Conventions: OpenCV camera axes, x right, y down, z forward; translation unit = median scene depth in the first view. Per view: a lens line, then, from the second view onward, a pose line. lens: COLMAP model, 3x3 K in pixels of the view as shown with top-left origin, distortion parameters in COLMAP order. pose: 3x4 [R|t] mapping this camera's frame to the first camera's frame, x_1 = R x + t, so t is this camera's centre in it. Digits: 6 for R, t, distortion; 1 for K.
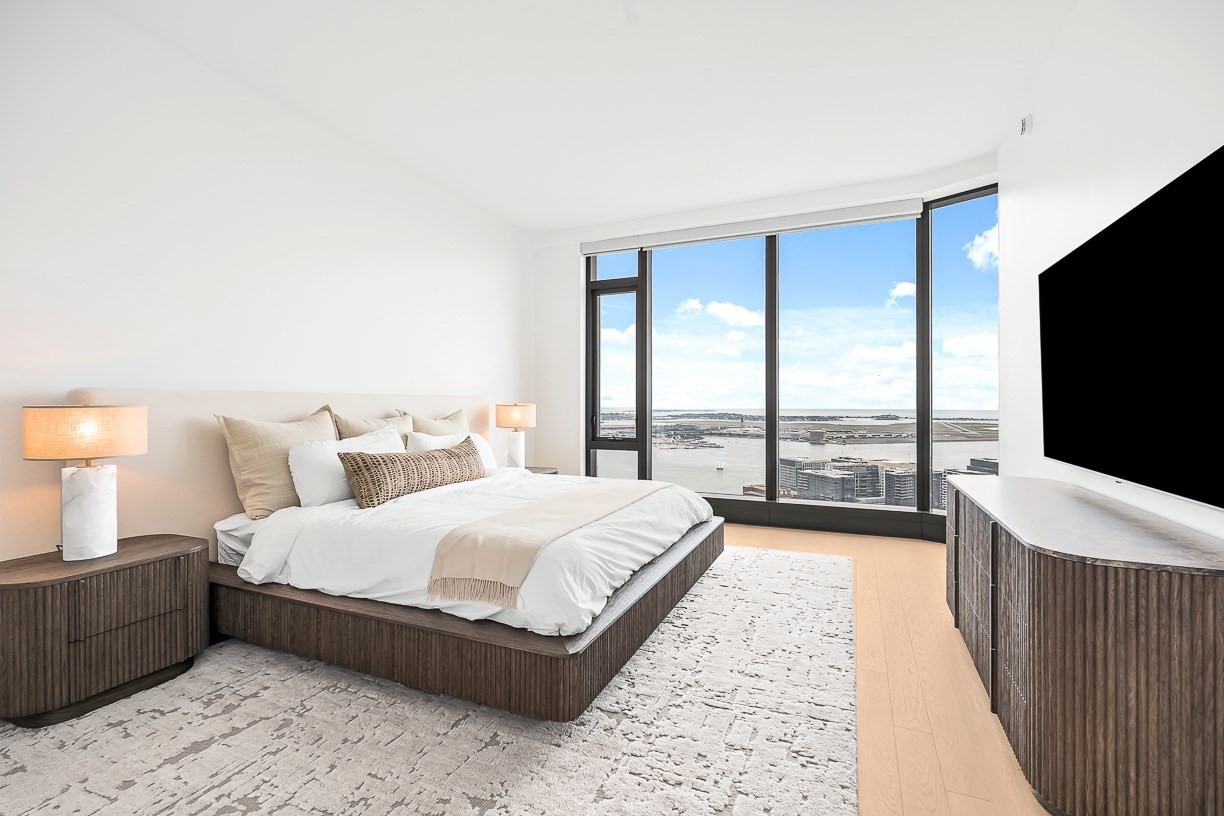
lens RADIAL K [[546.2, 0, 609.5], [0, 546.2, 408.7], [0, 0, 1]] dist [0.001730, -0.000533]
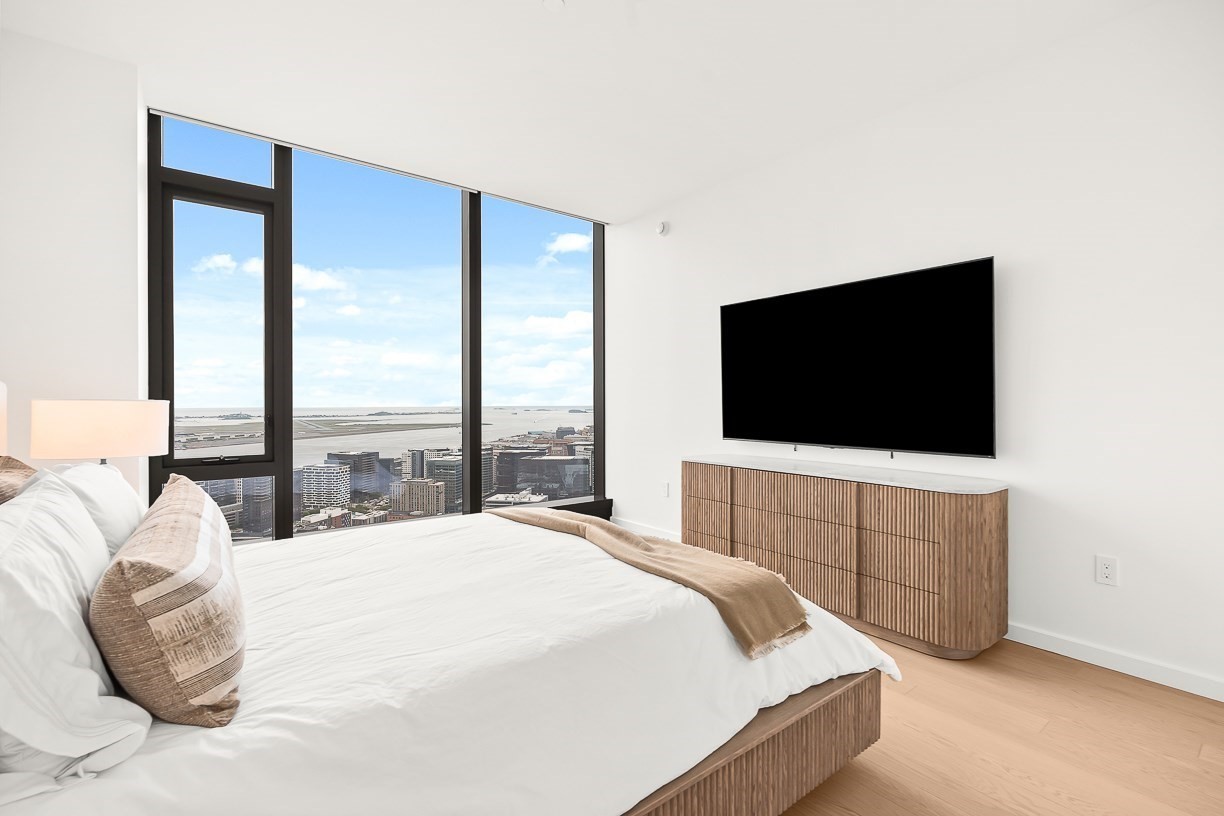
lens RADIAL K [[546.2, 0, 609.5], [0, 546.2, 408.7], [0, 0, 1]] dist [0.001730, -0.000533]
pose [[0.471432, -0.012958, 0.881807, -0.647247], [0.009610, 0.999908, 0.009556, 0.003838], [-0.881850, 0.003970, 0.471513, 0.775964]]
